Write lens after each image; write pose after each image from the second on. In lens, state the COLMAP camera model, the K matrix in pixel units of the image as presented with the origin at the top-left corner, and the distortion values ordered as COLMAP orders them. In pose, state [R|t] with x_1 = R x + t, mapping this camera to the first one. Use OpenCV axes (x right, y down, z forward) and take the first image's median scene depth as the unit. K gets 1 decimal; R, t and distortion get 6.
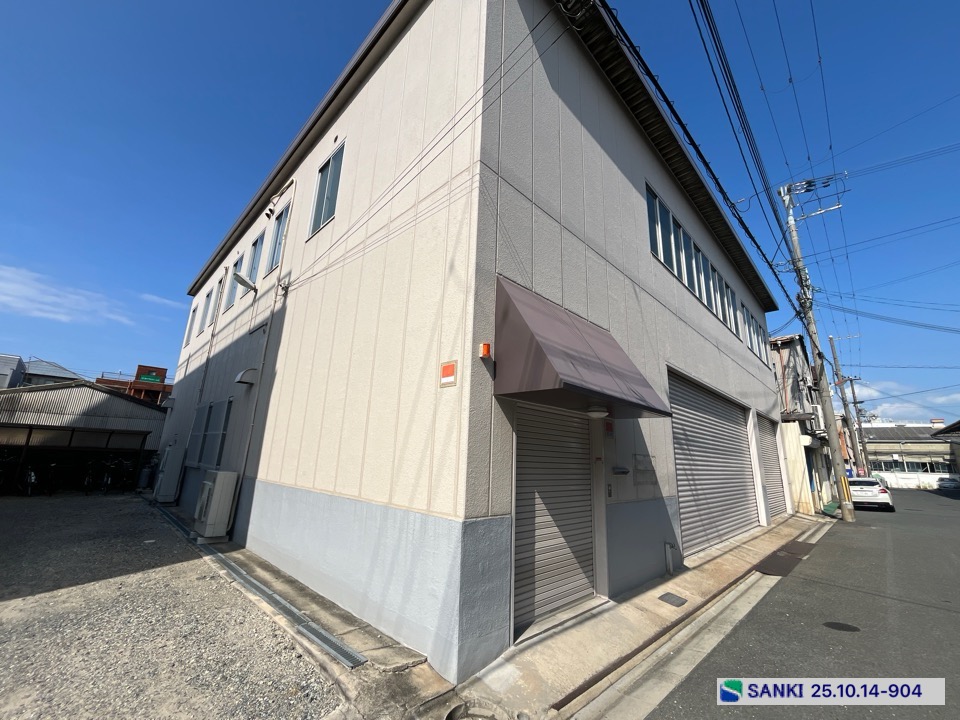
lens RADIAL K [[389.9, 0, 476.1], [0, 389.9, 360.6], [0, 0, 1]] dist [-0.002030, -0.000232]
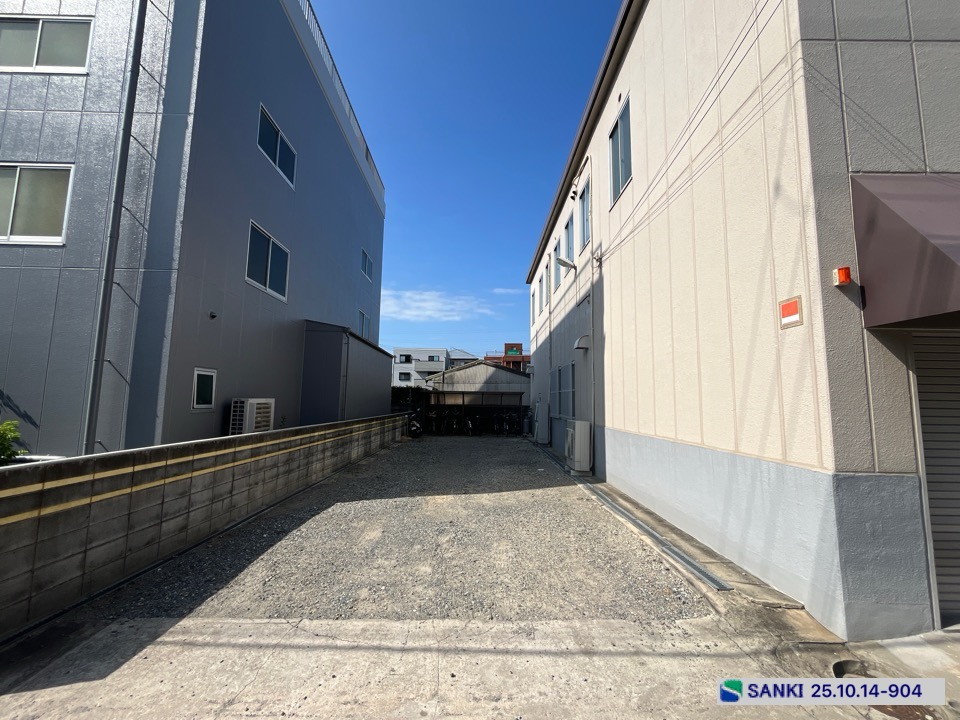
lens RADIAL K [[389.2, 0, 477.6], [0, 389.2, 360.4], [0, 0, 1]] dist [-0.002330, 0.000008]
pose [[0.698074, -0.103033, -0.708573, 0.040526], [0.185189, 0.981902, 0.039668, -0.022296], [0.691663, -0.158911, 0.704521, -0.112358]]
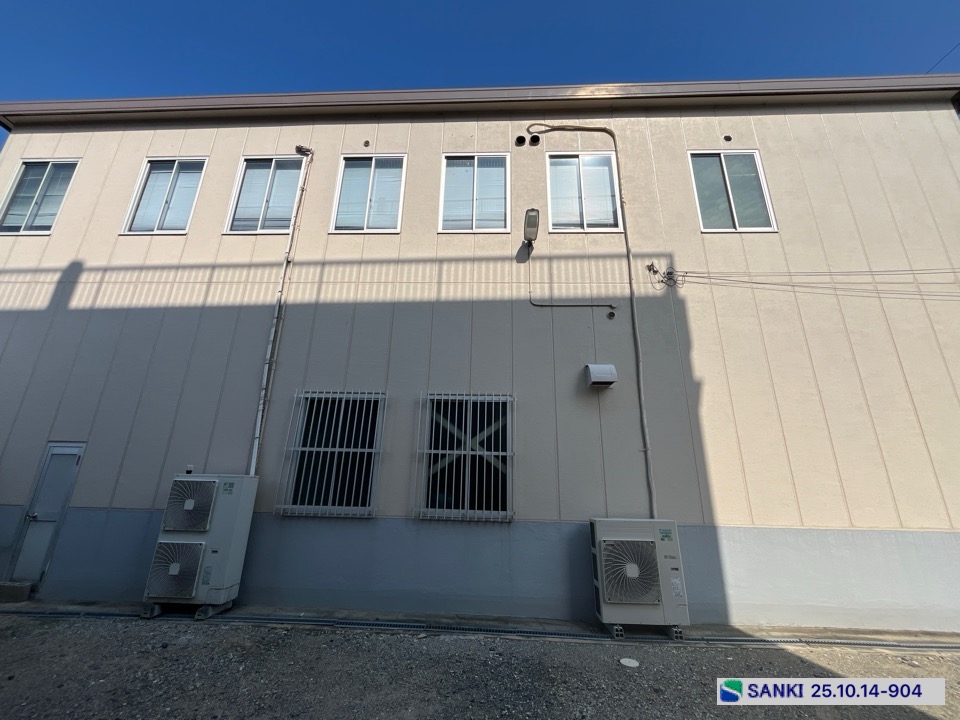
lens RADIAL K [[389.9, 0, 476.1], [0, 389.9, 360.6], [0, 0, 1]] dist [-0.002030, -0.000232]
pose [[0.735595, 0.183835, 0.652001, -2.270079], [-0.158009, 0.982487, -0.098750, 0.223850], [-0.658736, -0.030382, 0.751760, 1.194409]]
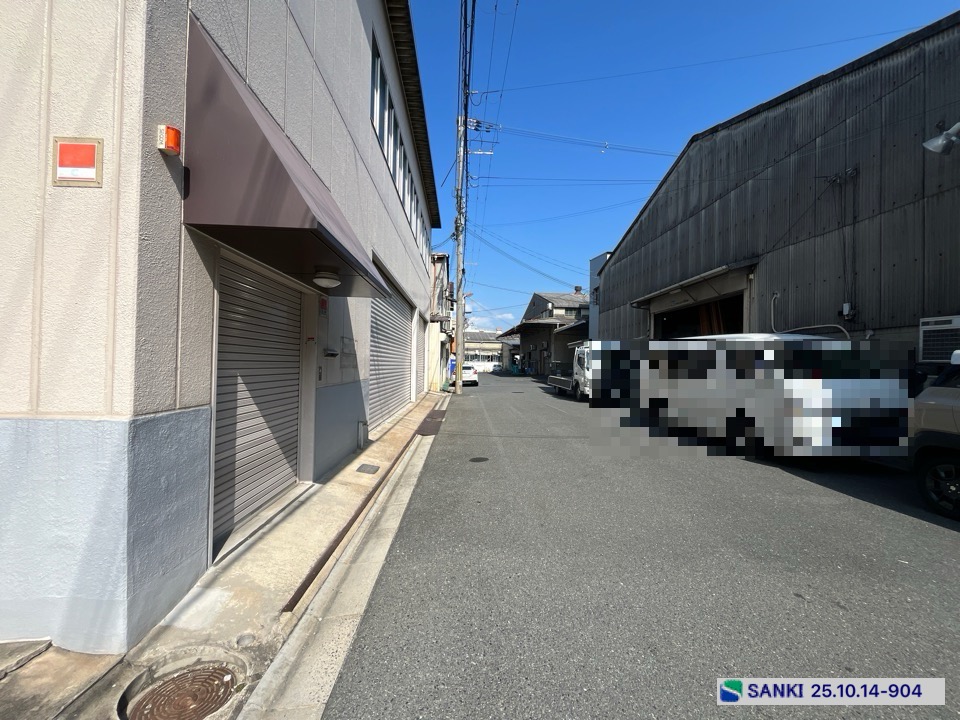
lens RADIAL K [[389.9, 0, 476.1], [0, 389.9, 360.6], [0, 0, 1]] dist [-0.002030, -0.000232]
pose [[0.682899, -0.018435, 0.730280, -0.079117], [-0.169827, 0.968286, 0.183251, 0.090681], [-0.710498, -0.249163, 0.658111, 0.182834]]
